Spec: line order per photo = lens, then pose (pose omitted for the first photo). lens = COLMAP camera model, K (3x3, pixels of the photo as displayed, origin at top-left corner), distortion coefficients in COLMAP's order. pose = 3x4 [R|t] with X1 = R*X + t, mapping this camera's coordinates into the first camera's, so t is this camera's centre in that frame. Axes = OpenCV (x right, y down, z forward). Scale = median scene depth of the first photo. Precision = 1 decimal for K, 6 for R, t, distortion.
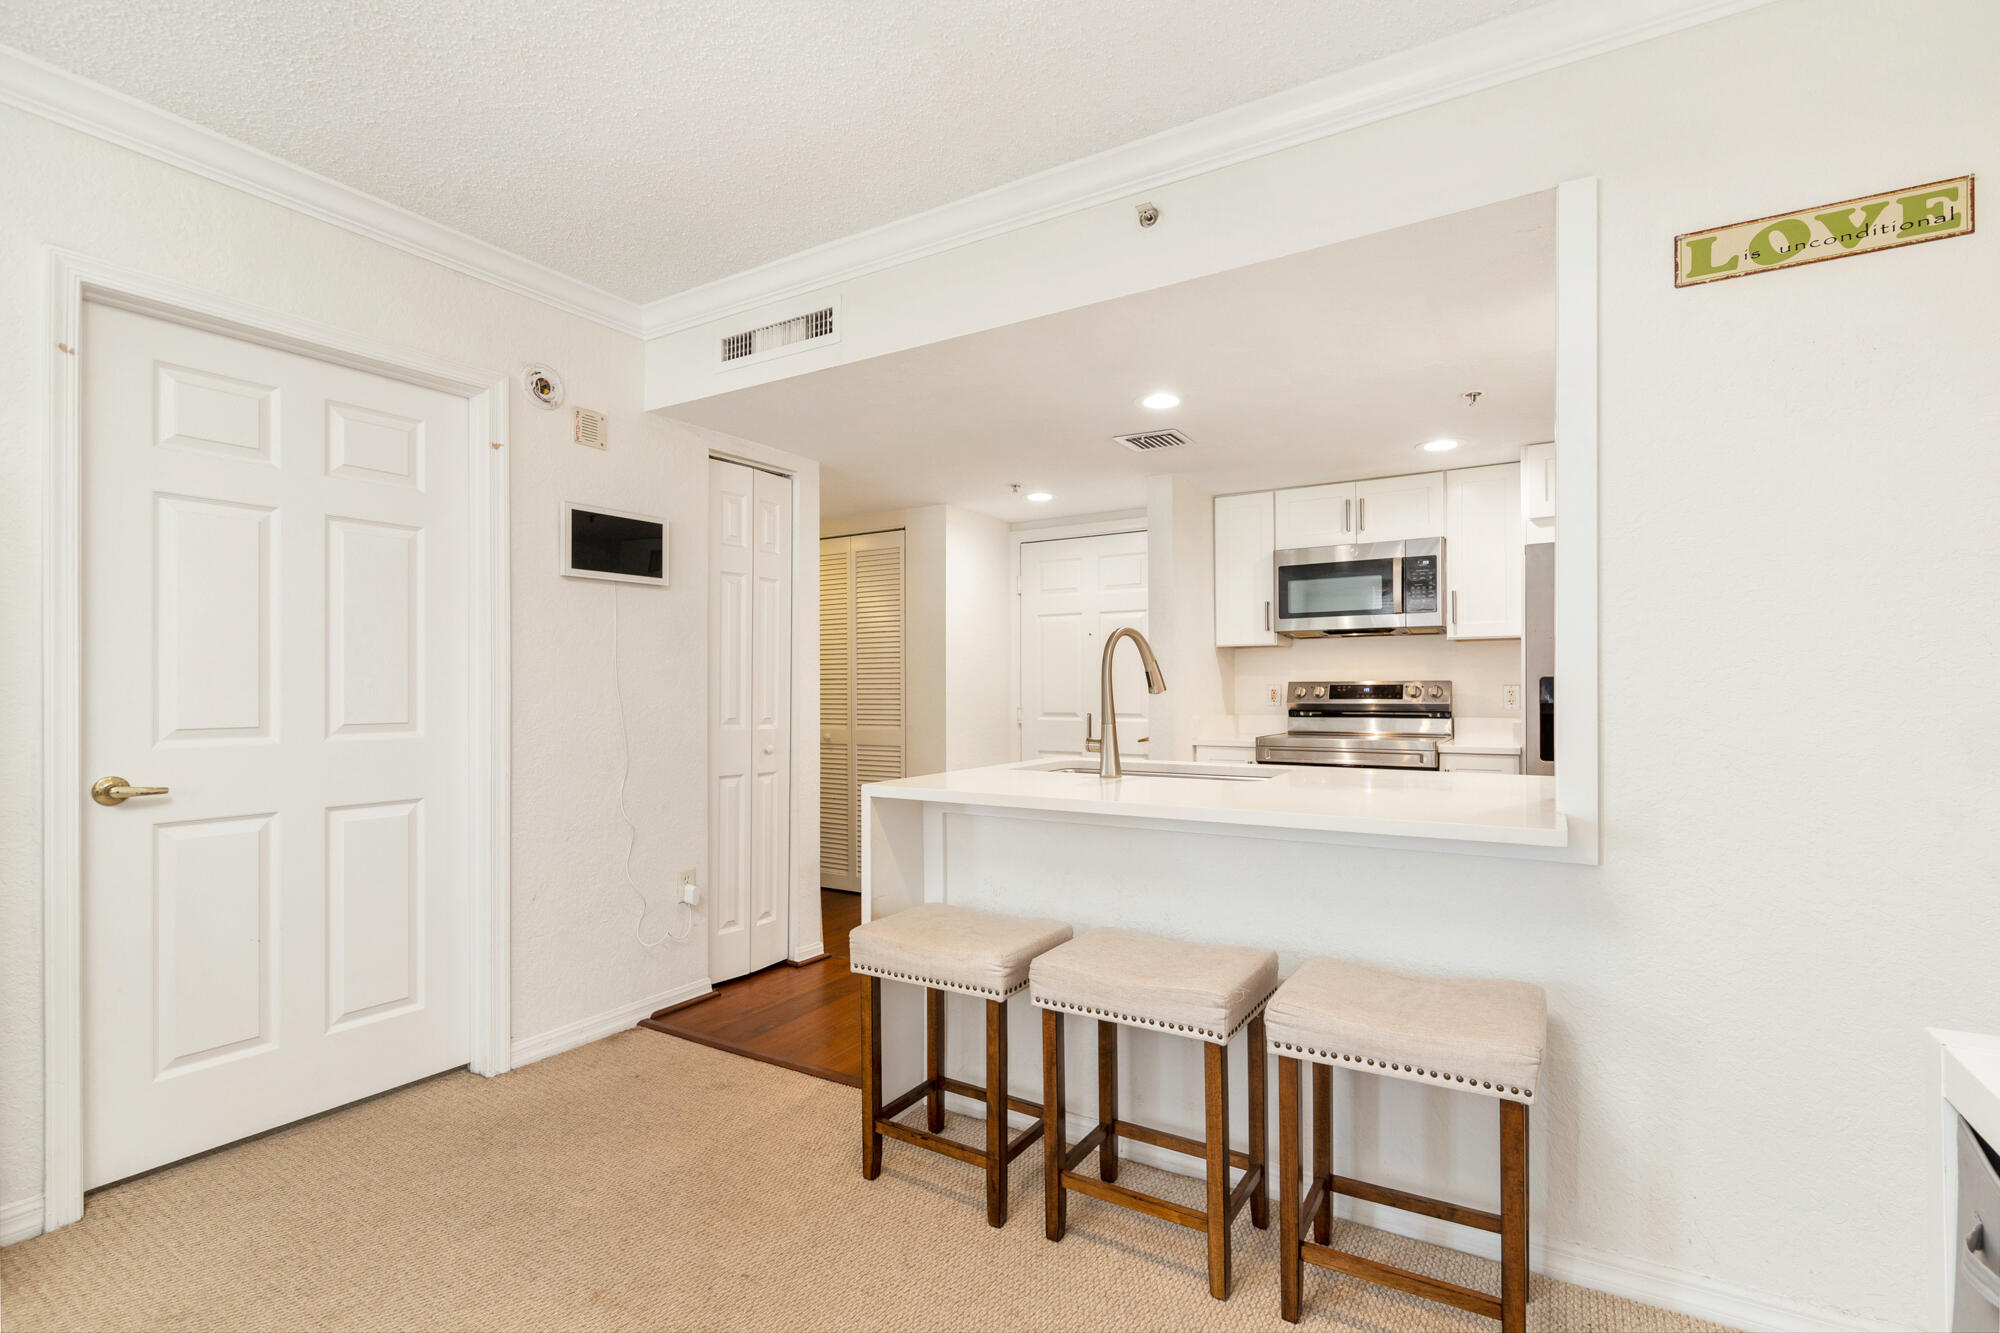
lens RADIAL K [[917.6, 0, 1012.7], [0, 917.6, 685.5], [0, 0, 1]] dist [-0.000384, 0.000076]
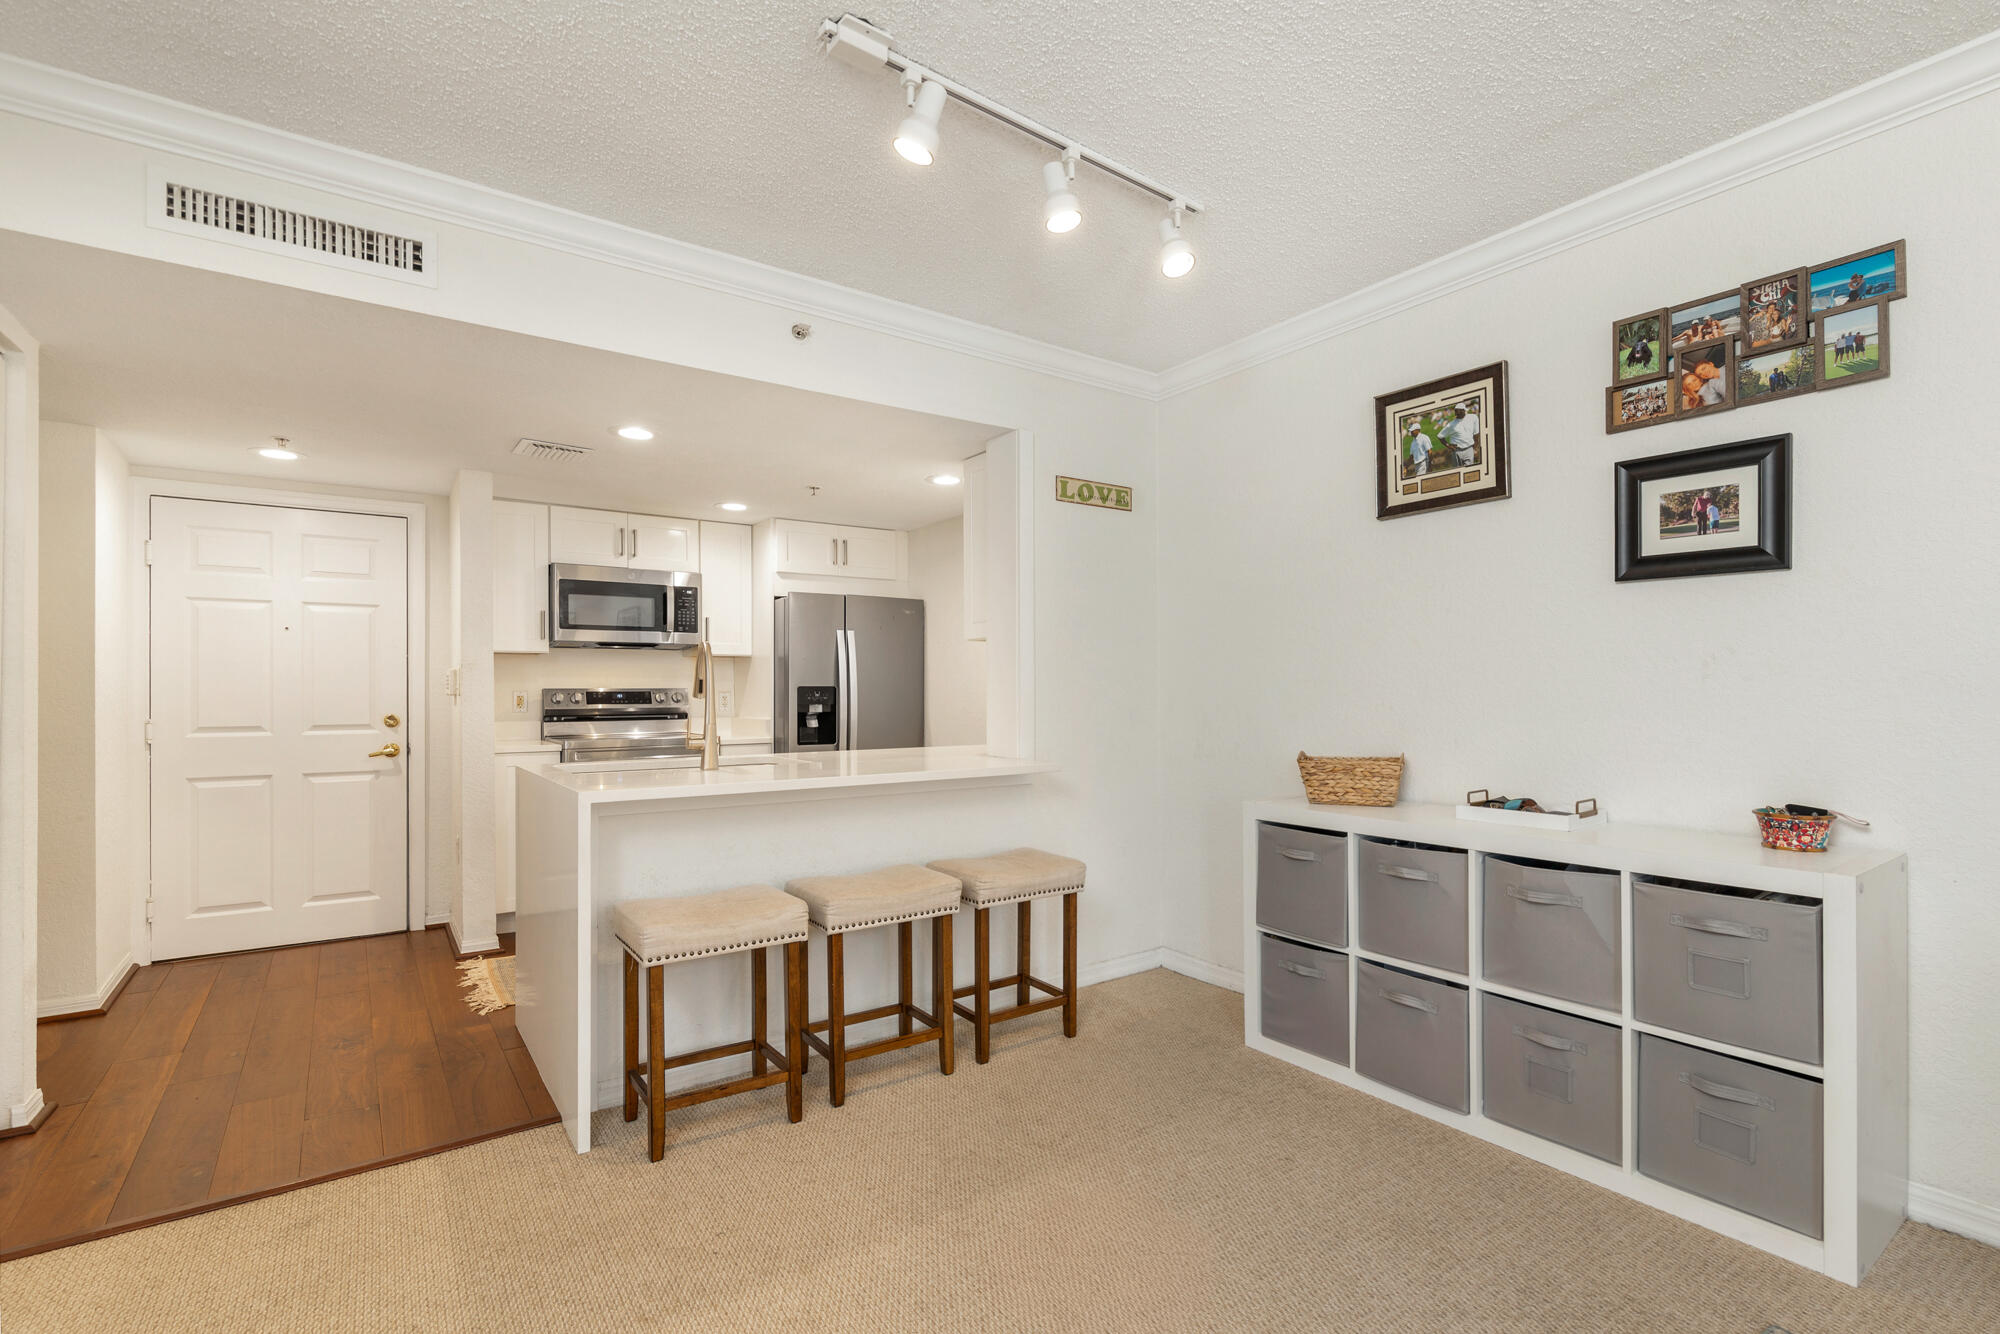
lens RADIAL K [[921.4, 0, 1021.5], [0, 921.4, 694.8], [0, 0, 1]] dist [-0.001542, -0.000101]
pose [[0.388015, -0.000208, 0.921653, -0.630457], [-0.000717, 1.000000, 0.000528, 0.002867], [-0.921653, -0.000865, 0.388014, 0.135794]]
